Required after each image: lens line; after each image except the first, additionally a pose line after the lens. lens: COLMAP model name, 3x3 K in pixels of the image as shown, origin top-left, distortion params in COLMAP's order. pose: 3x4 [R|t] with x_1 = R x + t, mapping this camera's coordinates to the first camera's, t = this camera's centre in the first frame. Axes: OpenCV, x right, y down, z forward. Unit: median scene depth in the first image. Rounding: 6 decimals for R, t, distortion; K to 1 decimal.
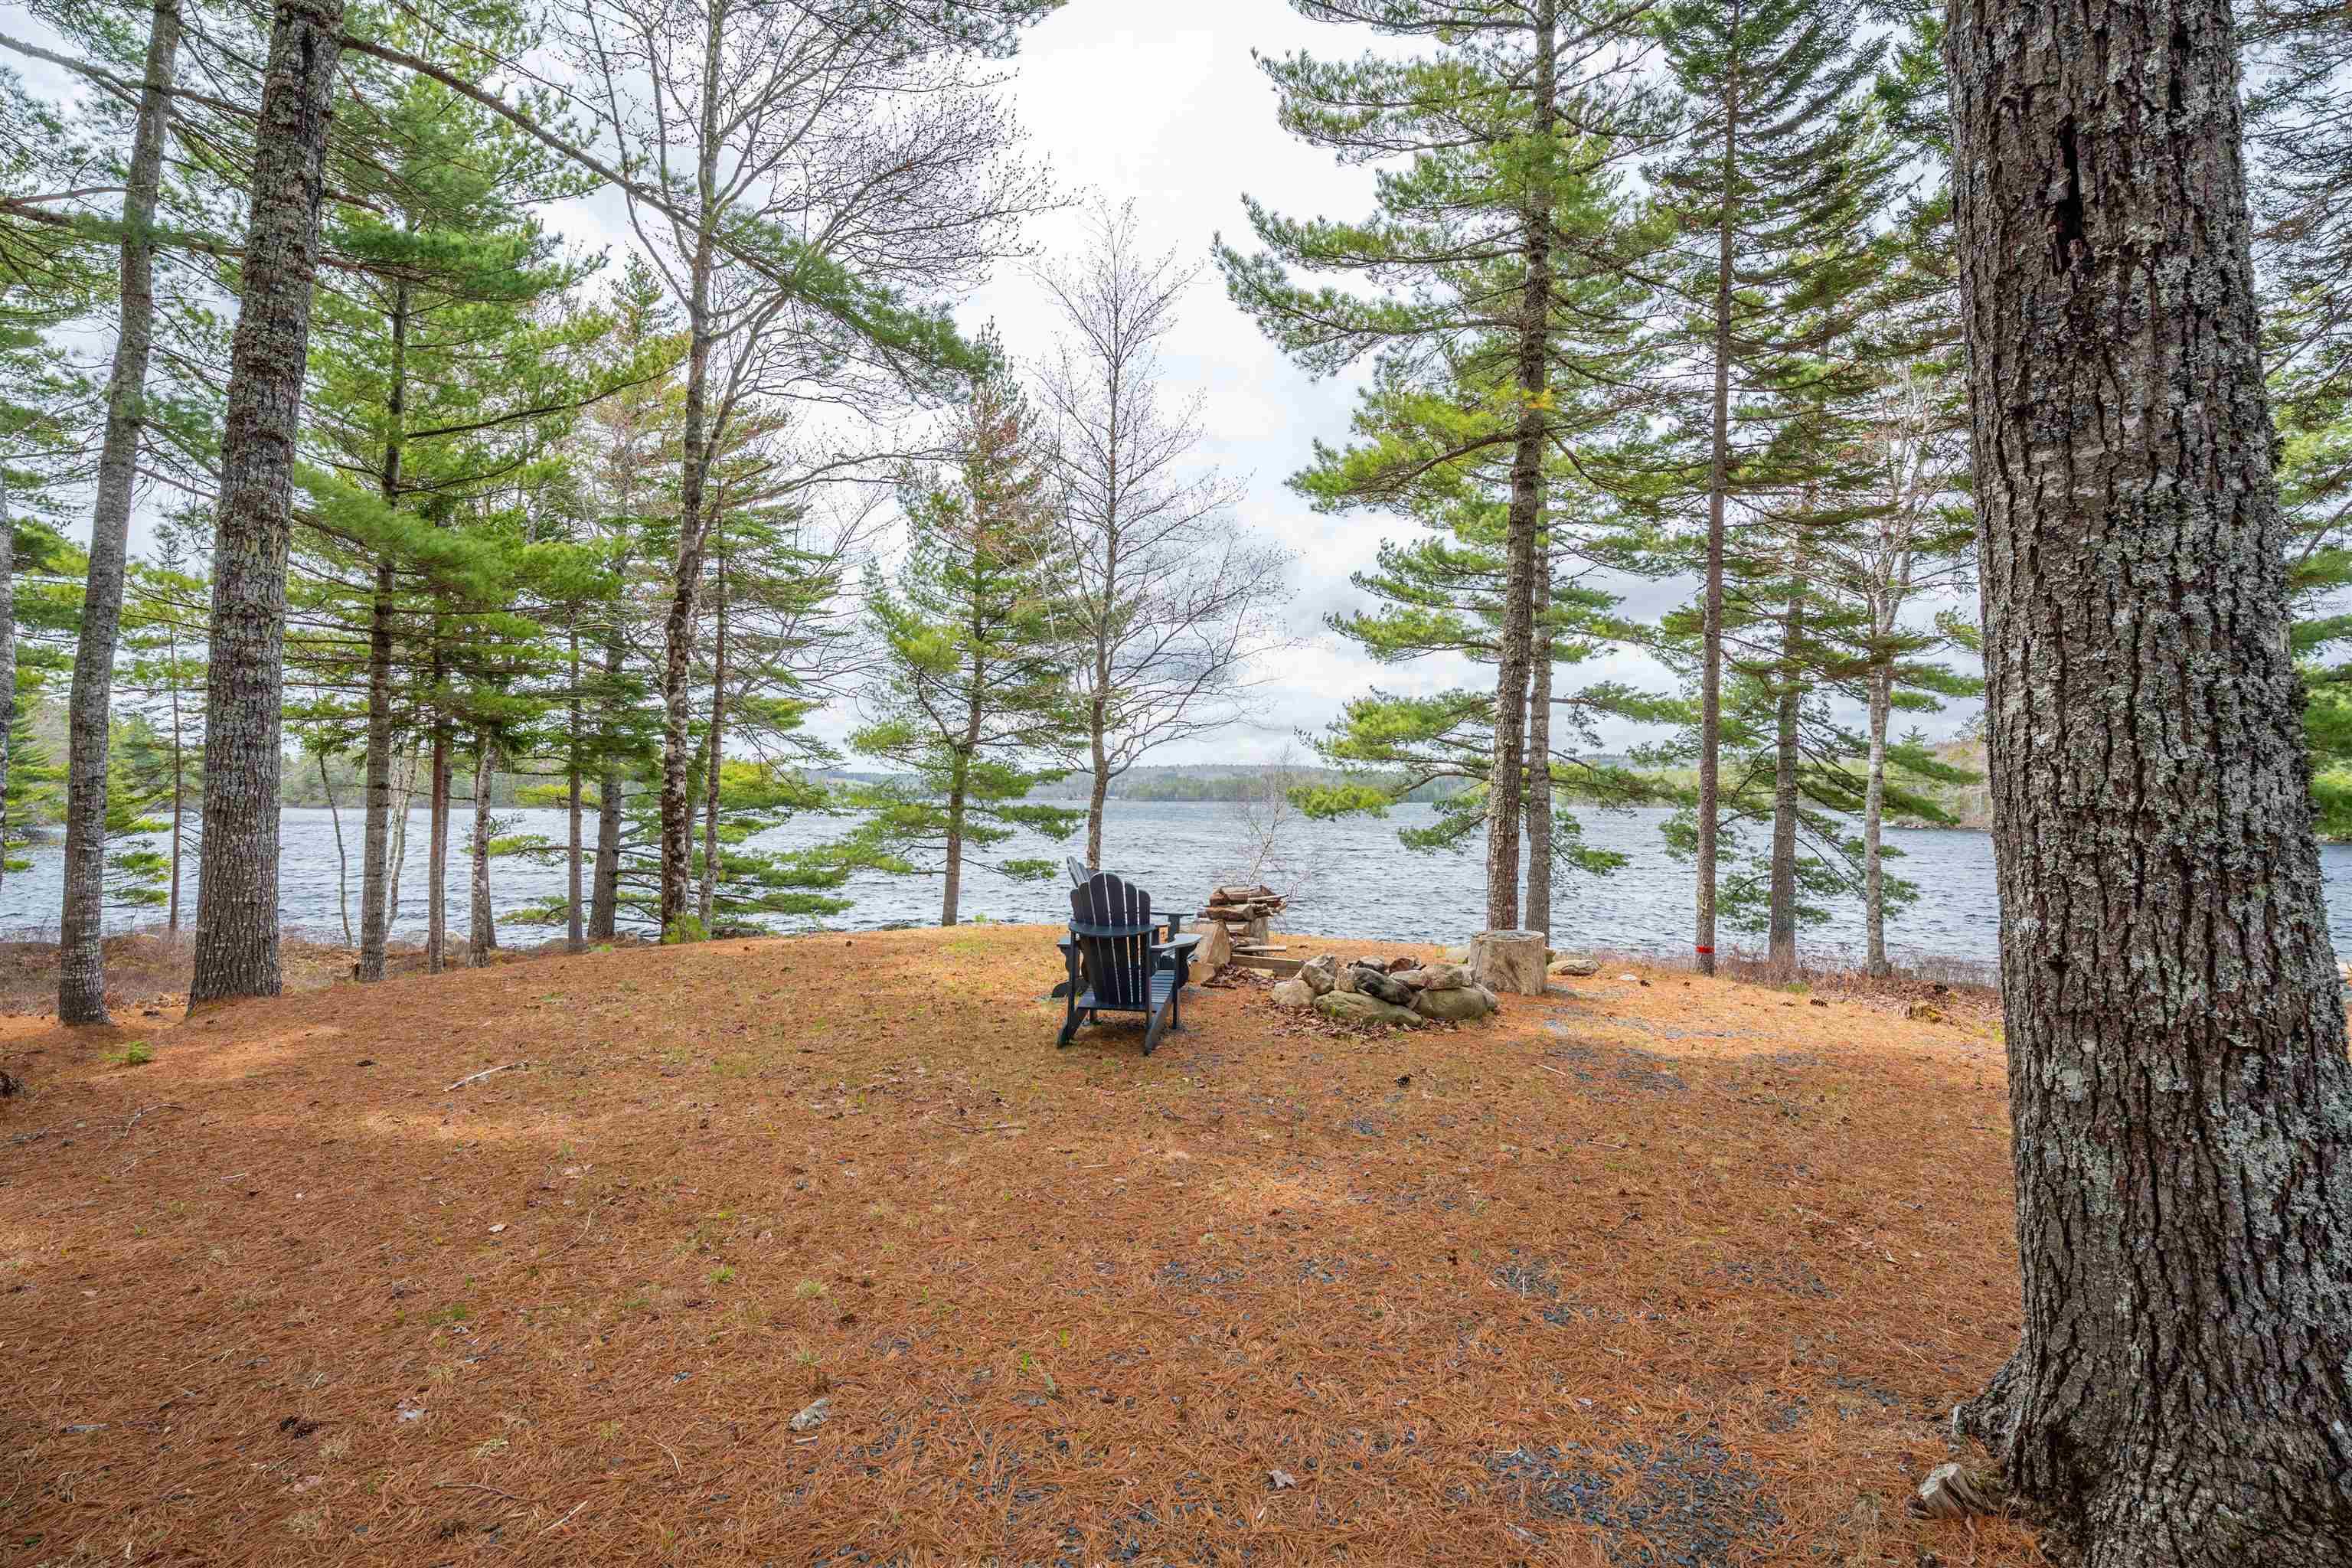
lens RADIAL K [[1112.6, 0, 1176.0], [0, 1112.6, 784.0], [0, 0, 1]] dist [0.022585, 0.000024]
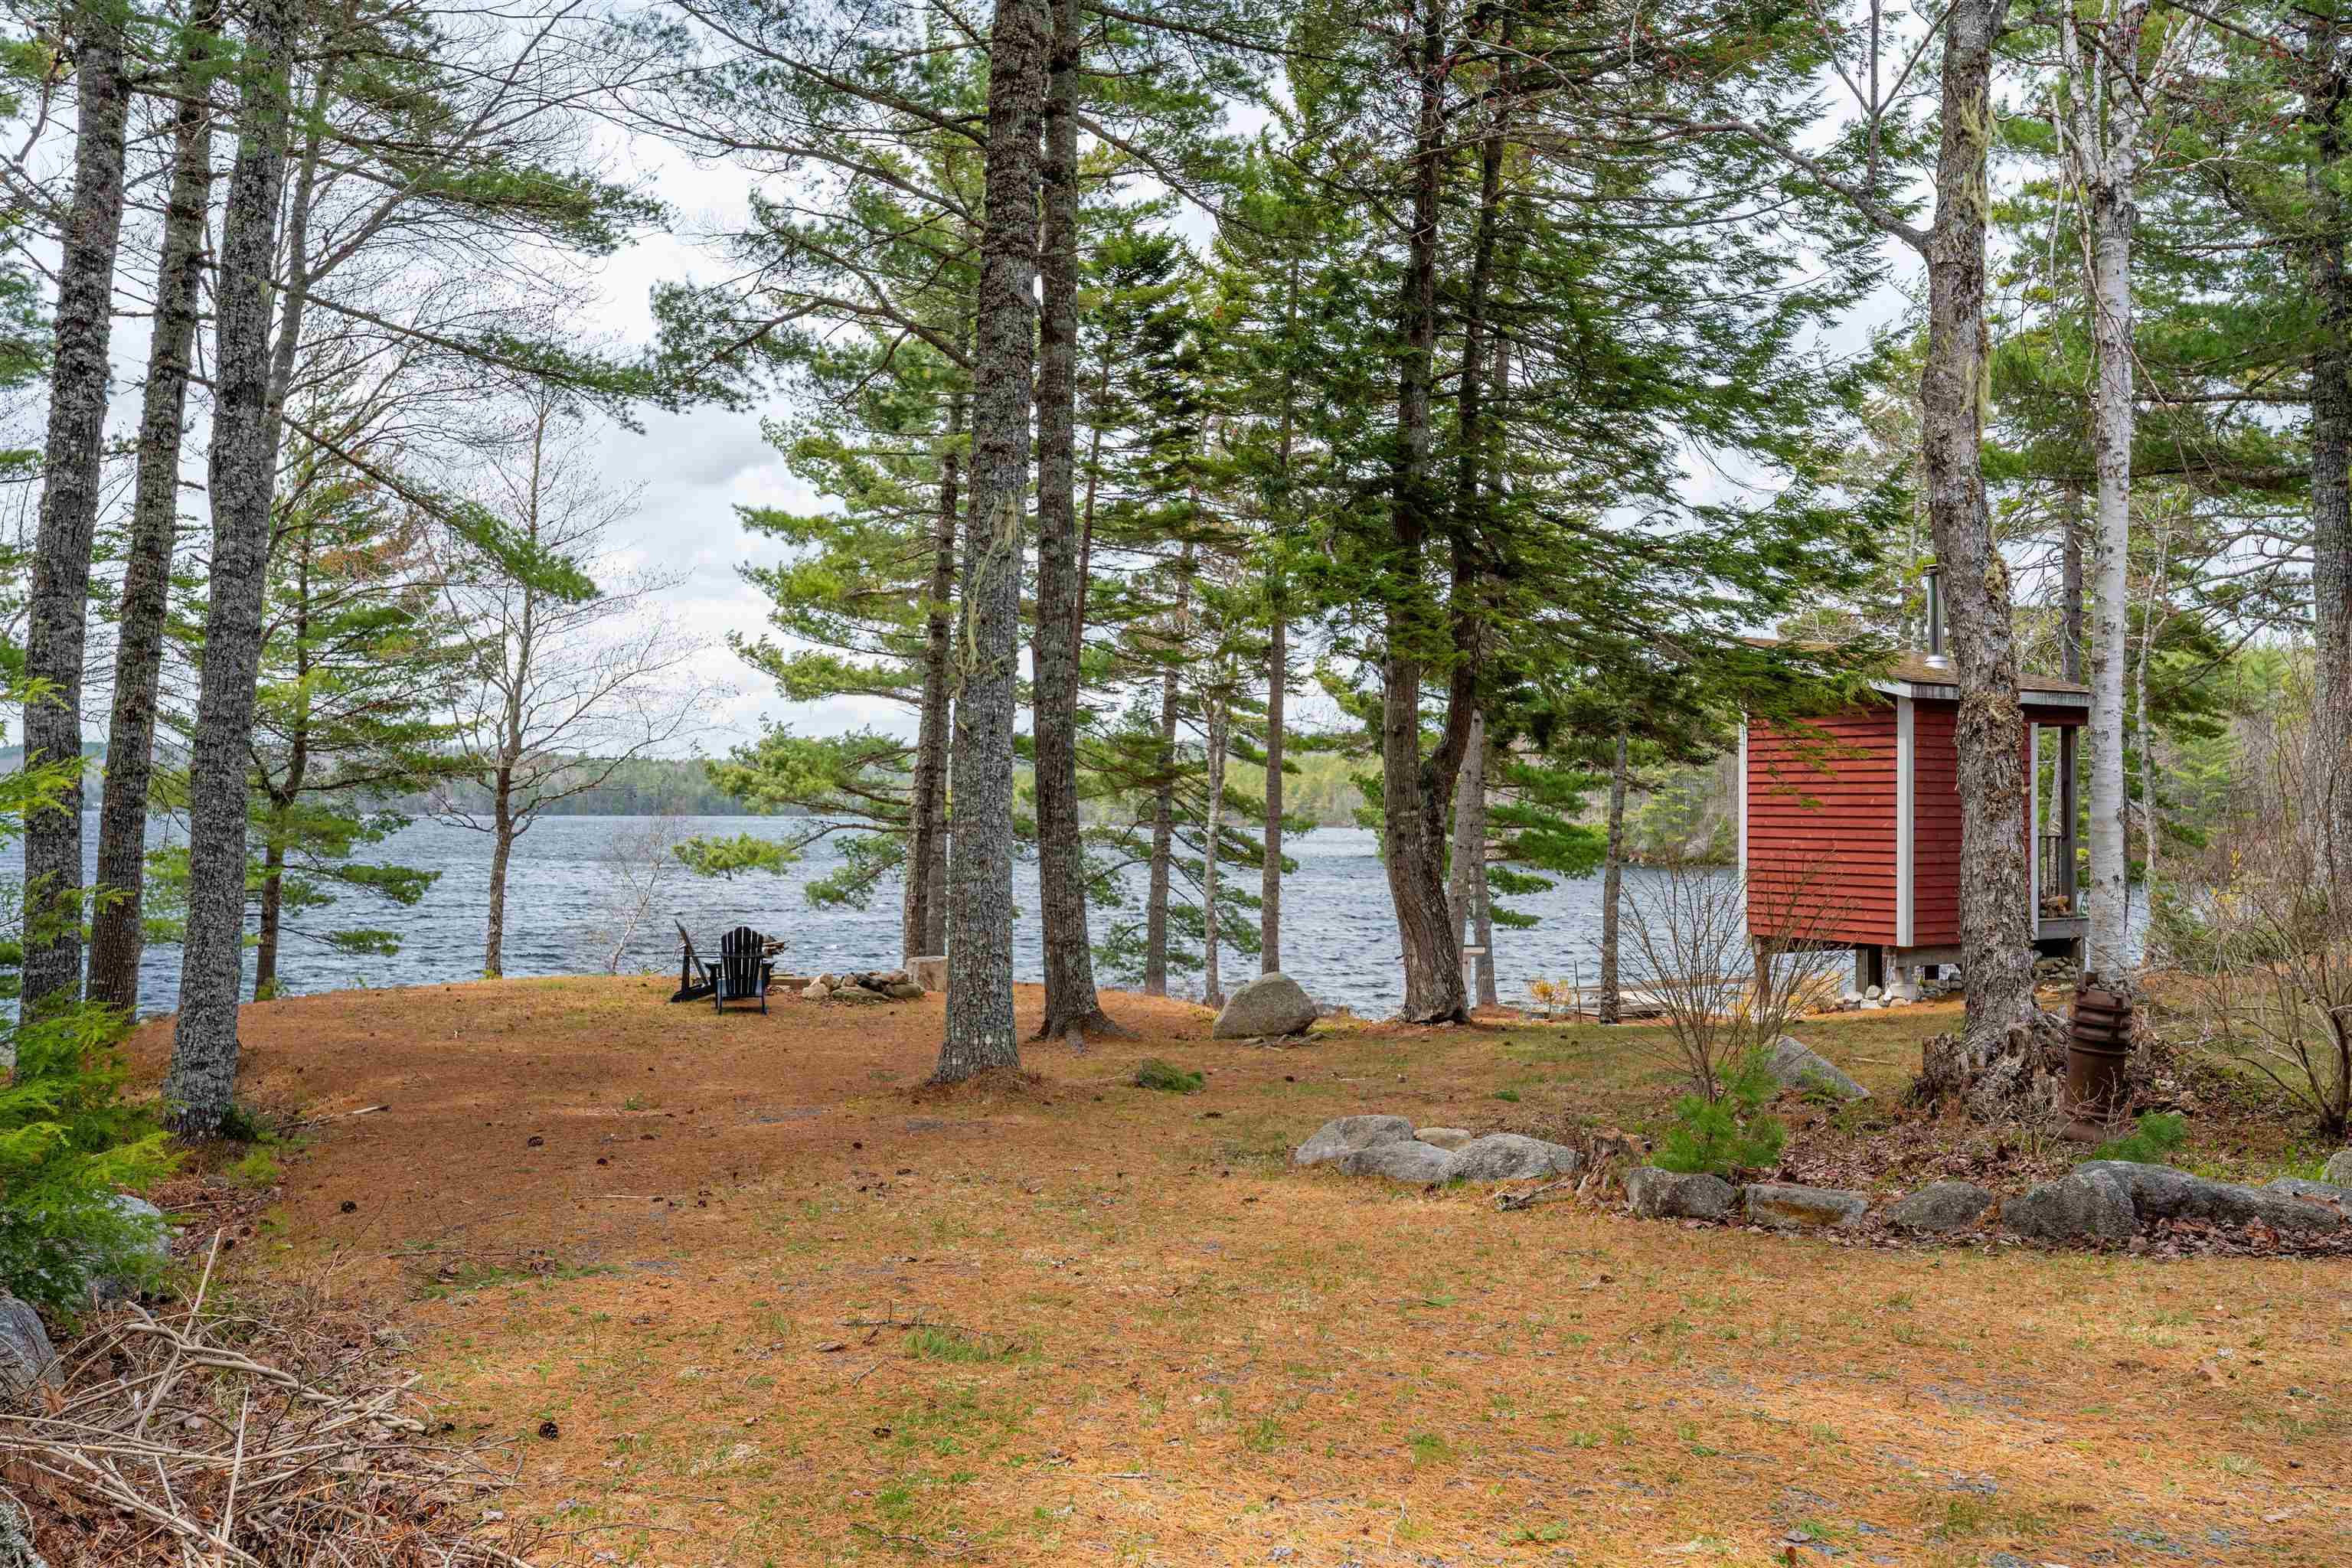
lens RADIAL K [[2099.0, 0, 1176.0], [0, 2099.0, 784.0], [0, 0, 1]] dist [-0.002621, -0.001504]
pose [[0.914651, 0.000603, 0.404245, -0.228128], [-0.002219, 0.999991, 0.003530, -0.050163], [-0.404239, -0.004125, 0.914644, -0.725526]]
